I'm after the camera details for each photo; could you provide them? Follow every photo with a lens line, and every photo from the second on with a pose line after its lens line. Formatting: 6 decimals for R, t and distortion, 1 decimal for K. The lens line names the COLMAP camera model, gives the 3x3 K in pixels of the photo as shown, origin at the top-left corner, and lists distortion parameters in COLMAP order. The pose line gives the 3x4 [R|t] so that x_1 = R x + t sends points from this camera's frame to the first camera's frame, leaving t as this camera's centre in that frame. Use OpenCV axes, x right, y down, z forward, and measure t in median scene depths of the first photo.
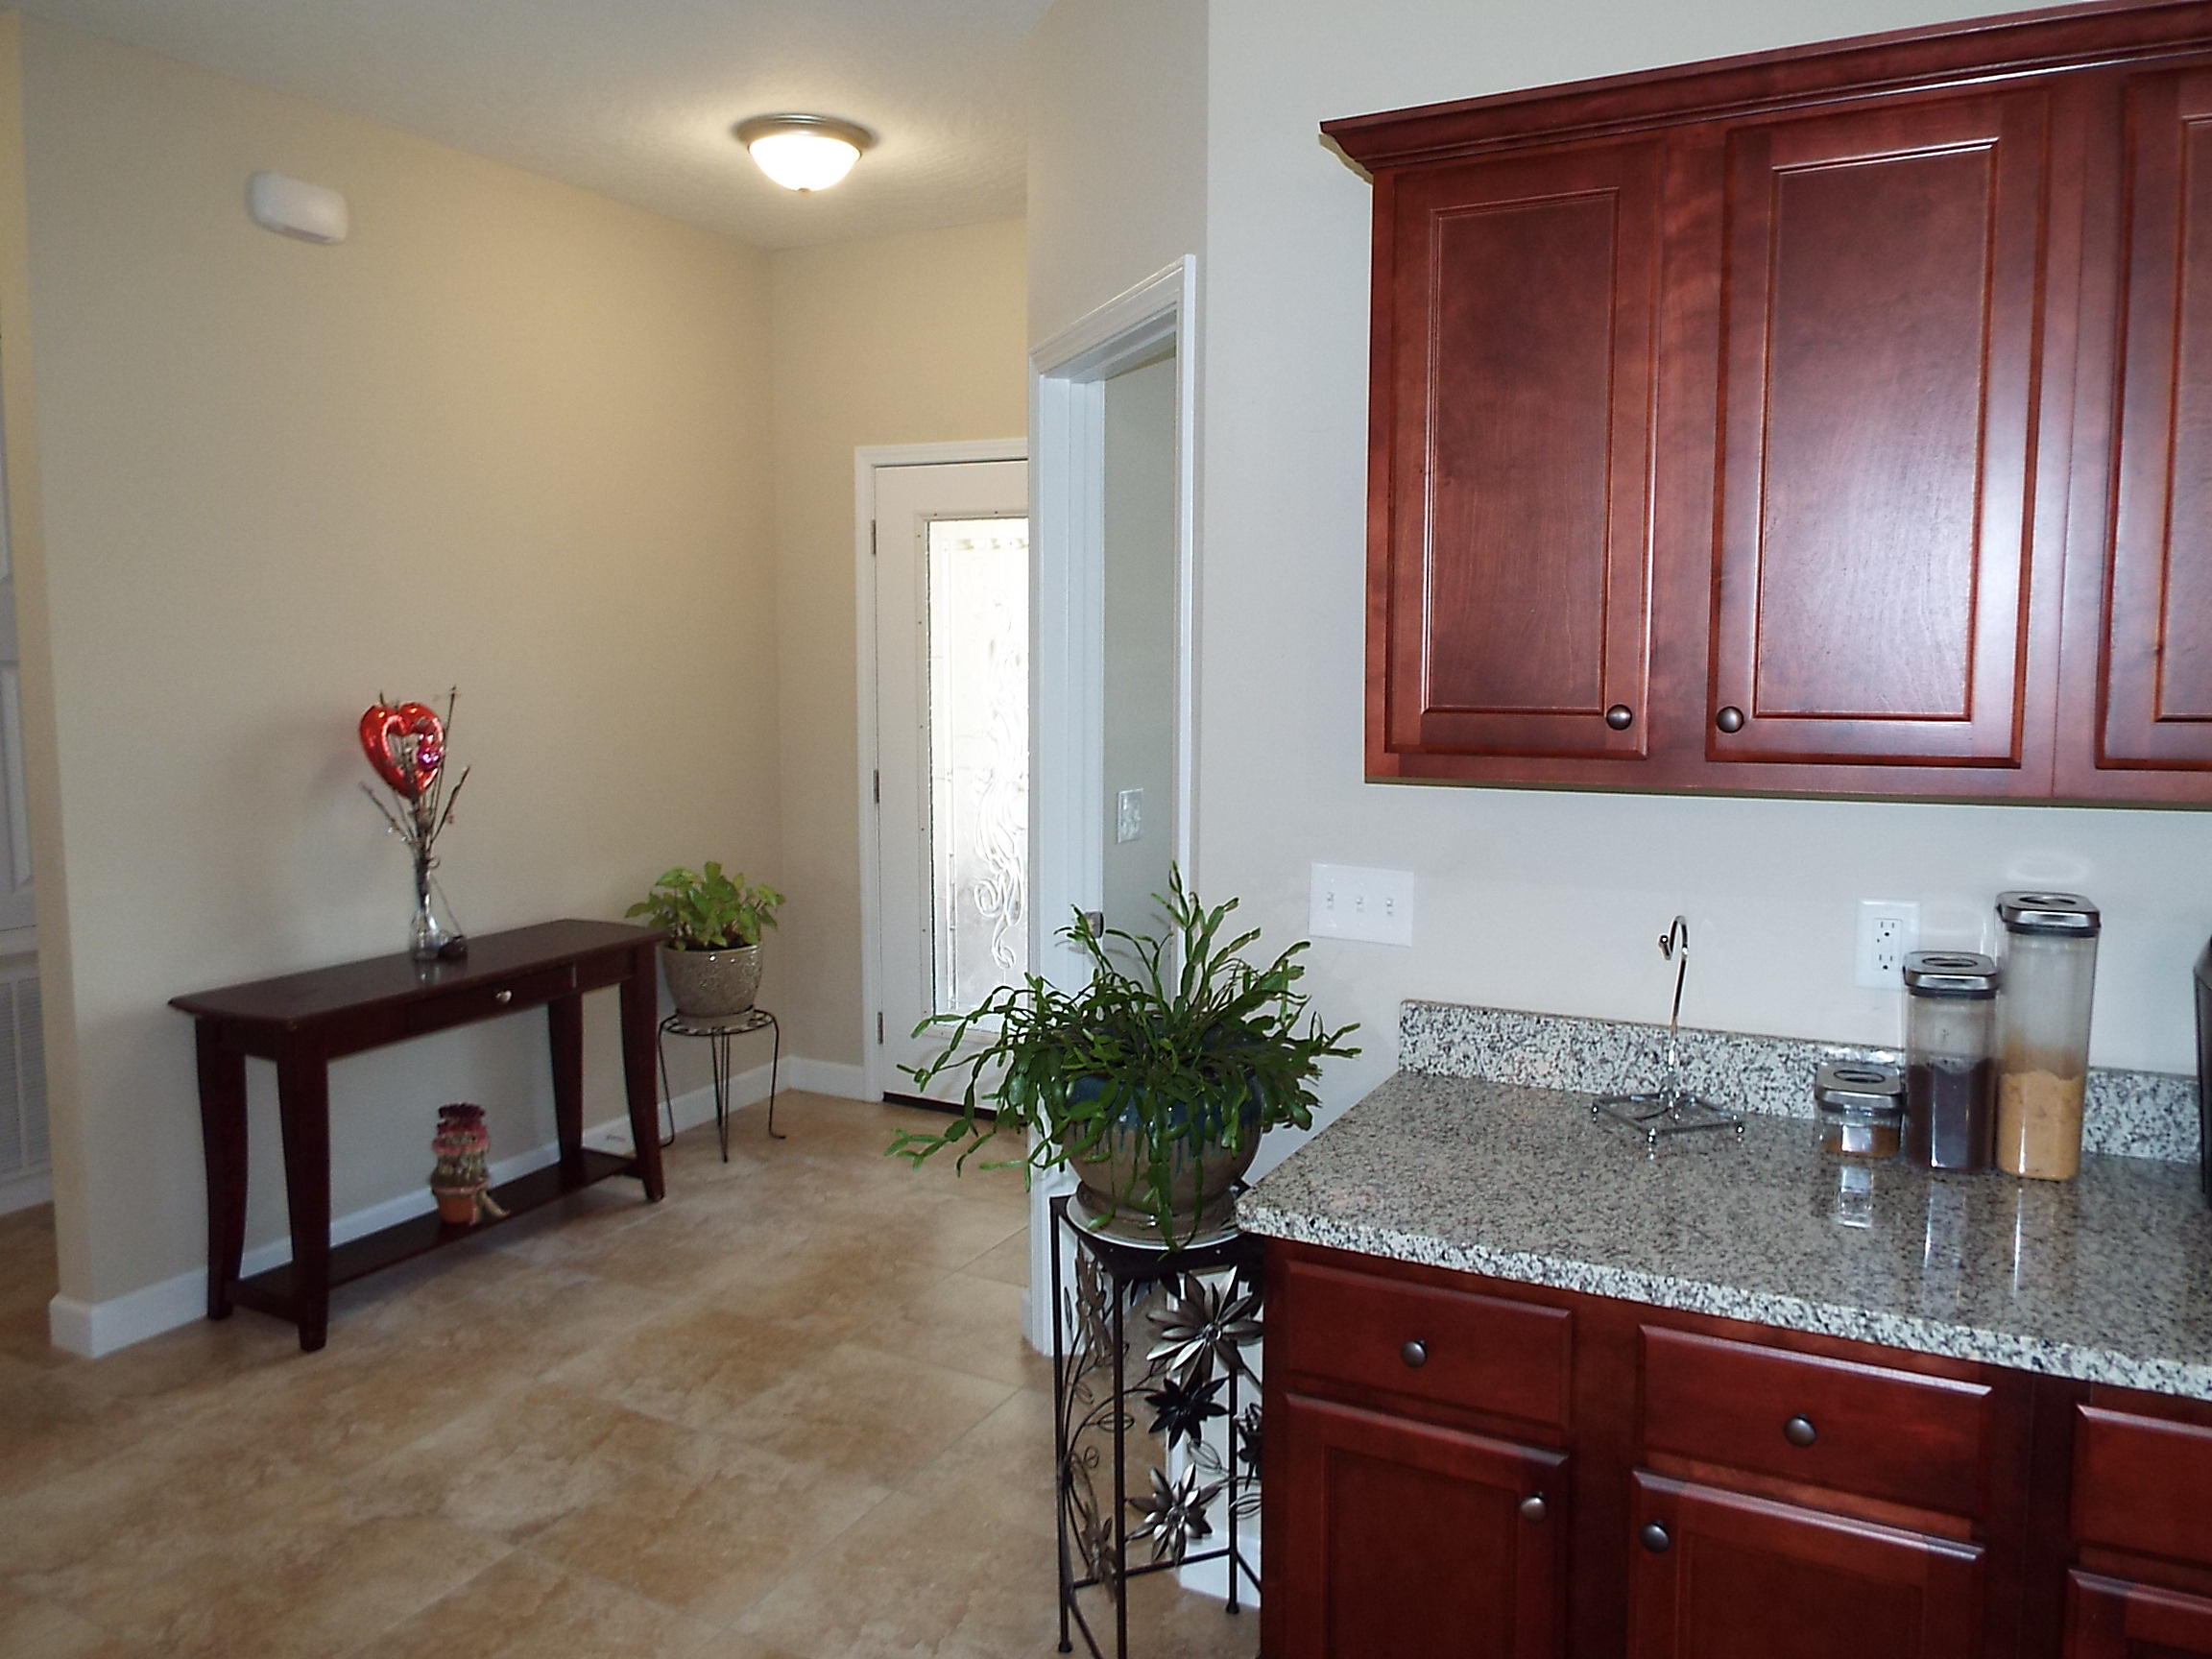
lens RADIAL K [[1610.9, 0, 1115.9], [0, 1610.9, 845.1], [0, 0, 1]] dist [0.000684, -0.004661]
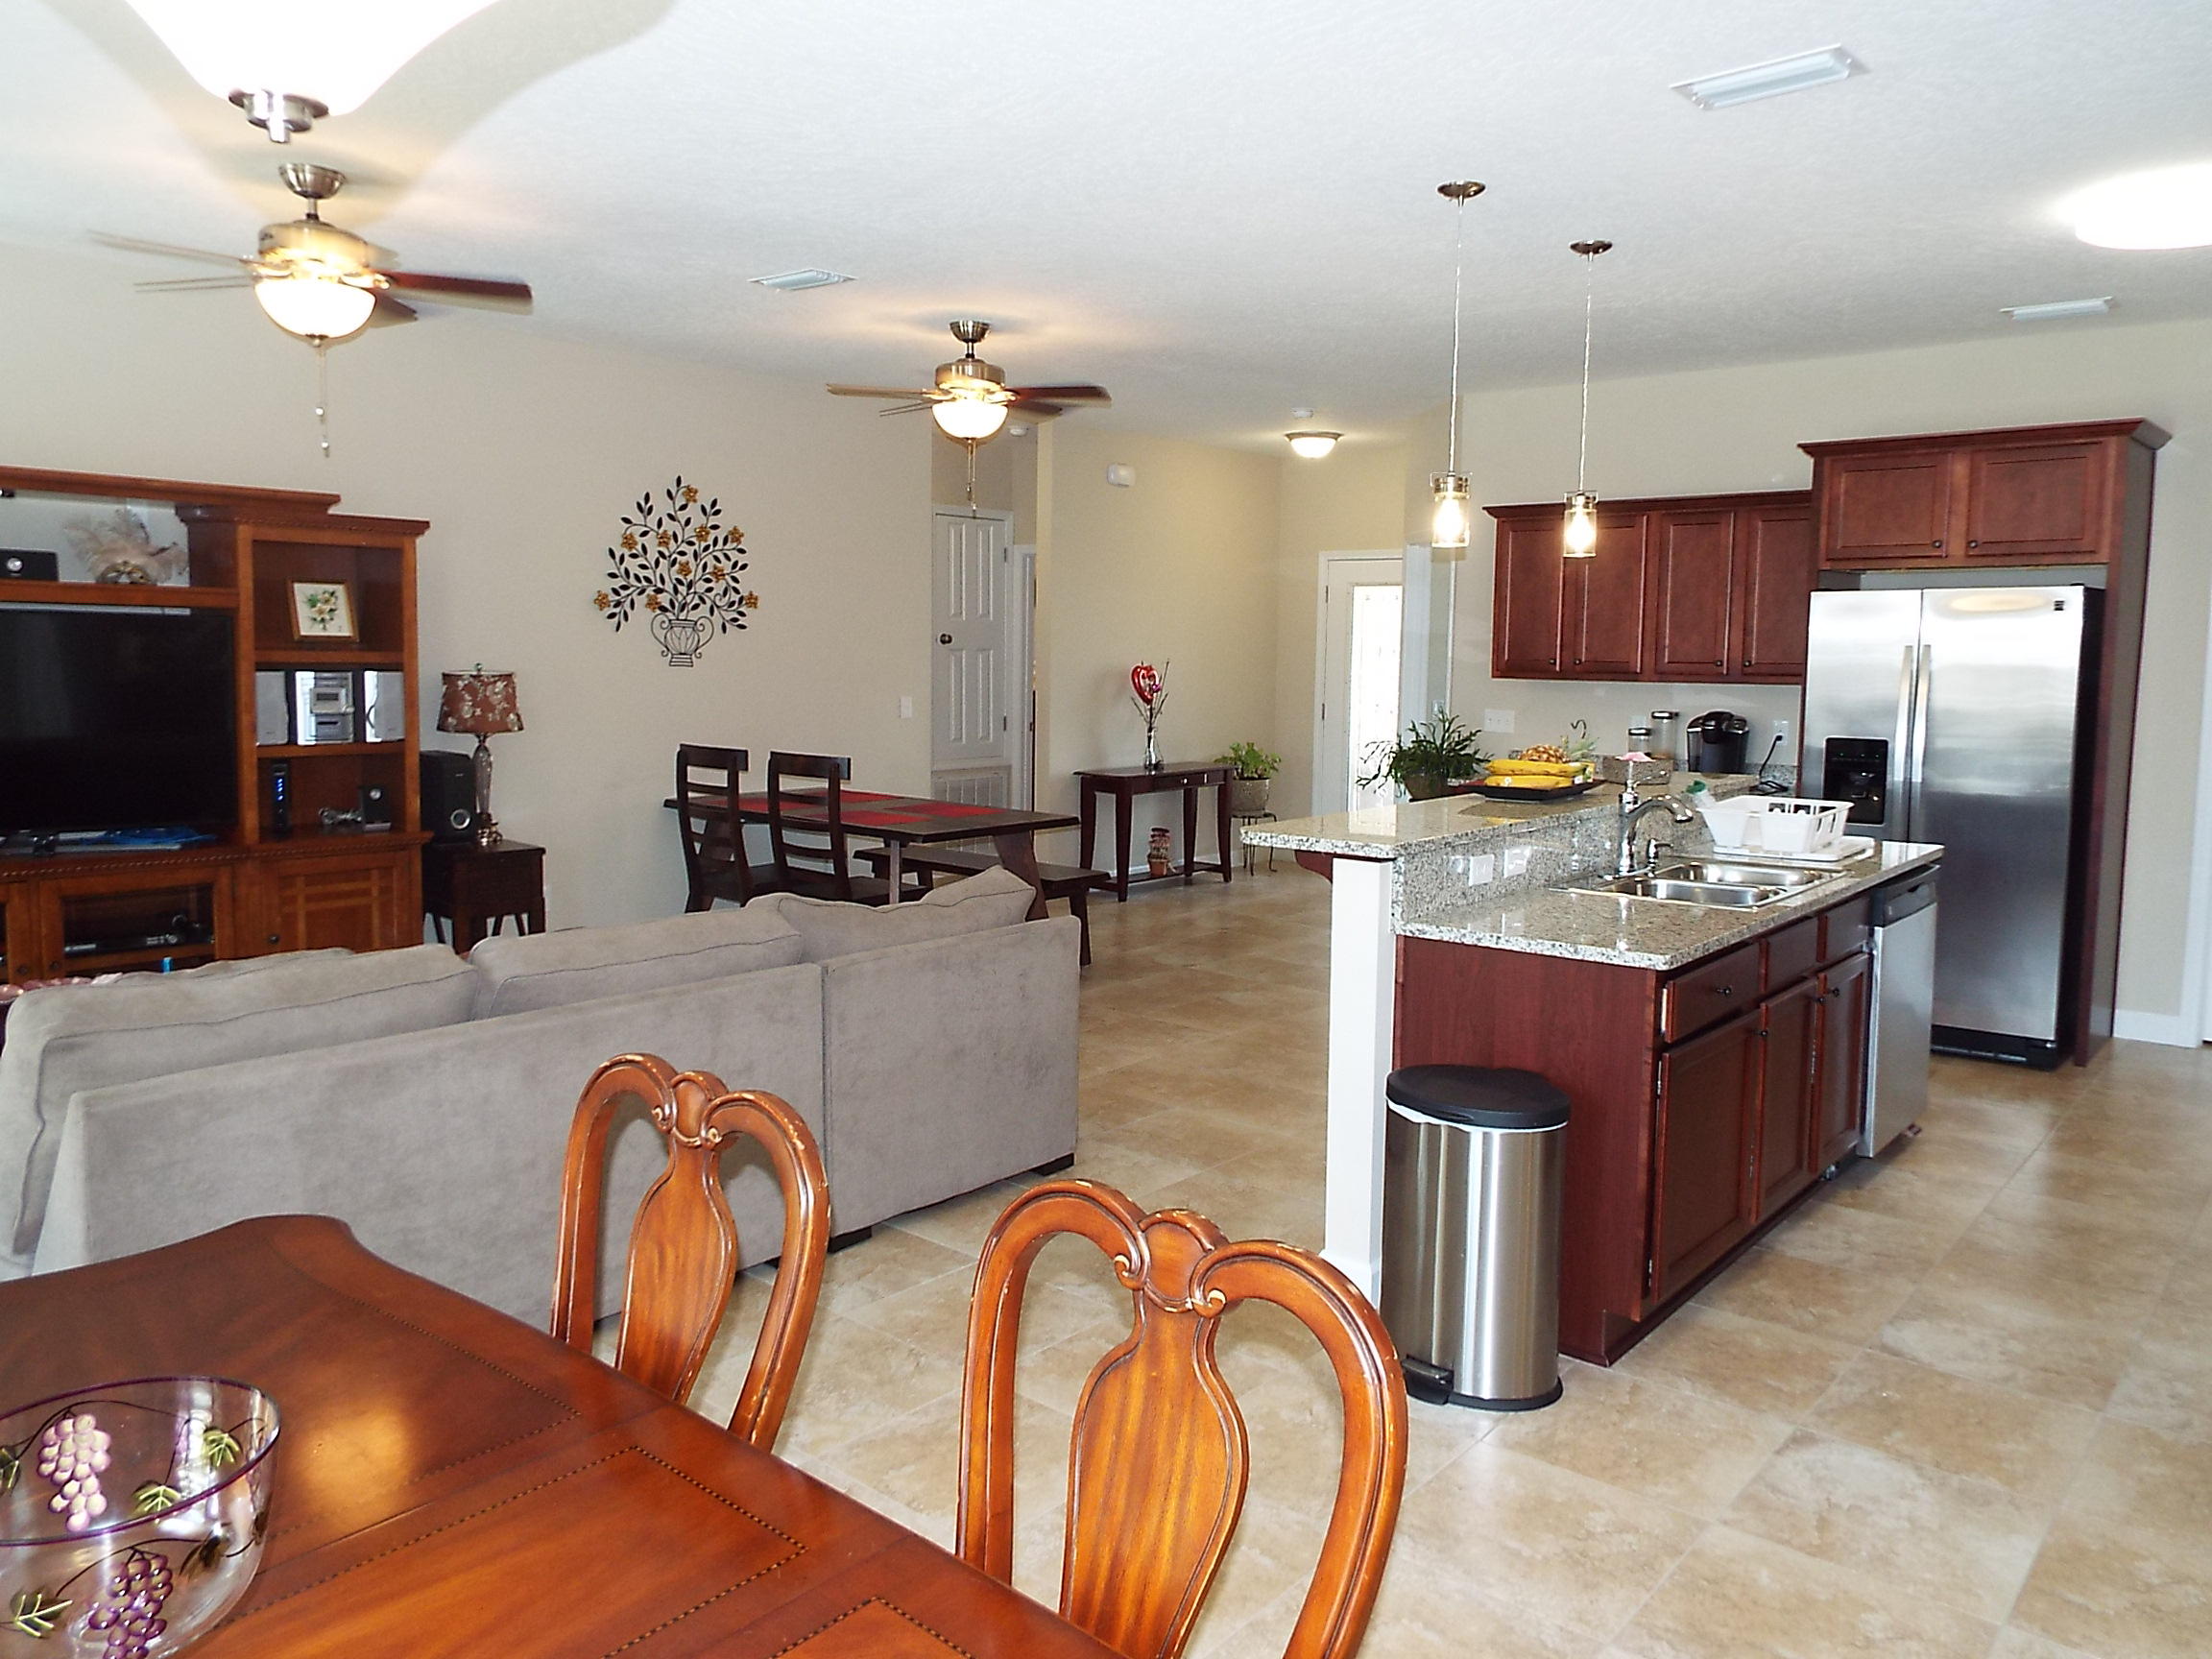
lens RADIAL K [[1610.9, 0, 1104.6], [0, 1610.9, 829.5], [0, 0, 1]] dist [0.000684, -0.004661]
pose [[0.973085, 0.029871, -0.228504, 0.077399], [-0.032873, 0.999416, -0.009342, 0.192831], [0.228091, 0.016603, 0.973498, -1.454131]]
